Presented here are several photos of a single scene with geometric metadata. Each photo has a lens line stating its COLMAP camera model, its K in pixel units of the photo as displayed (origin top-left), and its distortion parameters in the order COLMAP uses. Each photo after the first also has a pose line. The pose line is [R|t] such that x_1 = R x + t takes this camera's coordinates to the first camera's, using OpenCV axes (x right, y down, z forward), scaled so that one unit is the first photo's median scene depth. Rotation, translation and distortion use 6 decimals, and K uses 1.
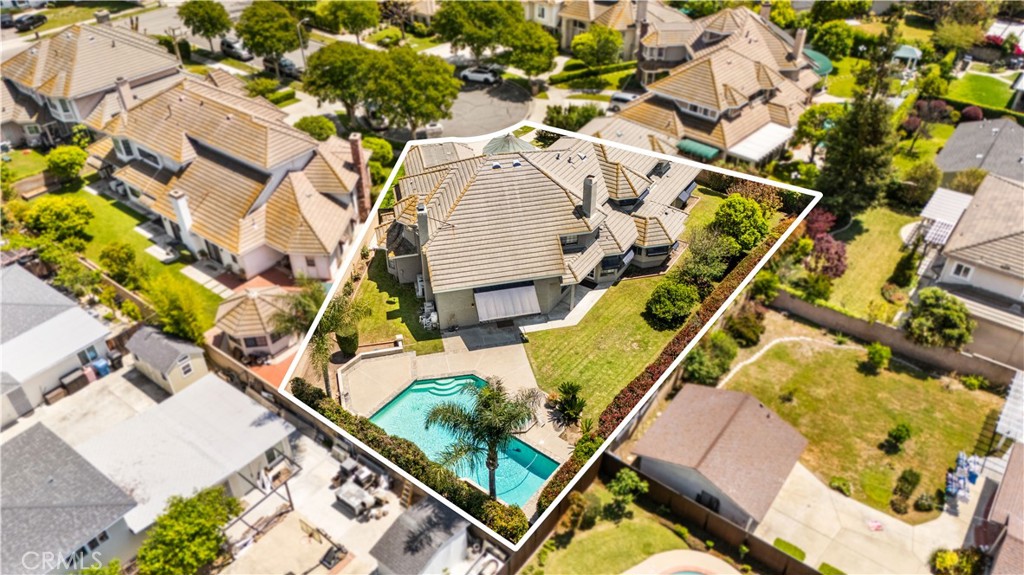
lens RADIAL K [[748.1, 0, 512.0], [0, 748.1, 287.5], [0, 0, 1]] dist [-0.001355, -0.000835]
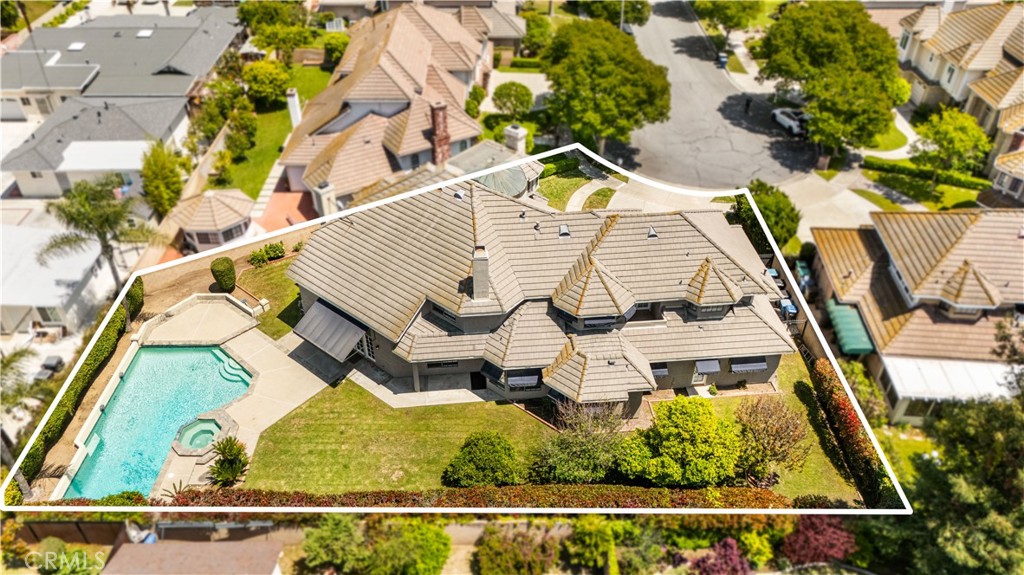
lens RADIAL K [[748.1, 0, 512.0], [0, 748.1, 287.5], [0, 0, 1]] dist [-0.001355, -0.000835]
pose [[0.607606, 0.491663, -0.623765, 0.508632], [-0.475888, 0.854143, 0.209692, -0.243050], [0.635882, 0.169432, 0.752958, 0.415509]]
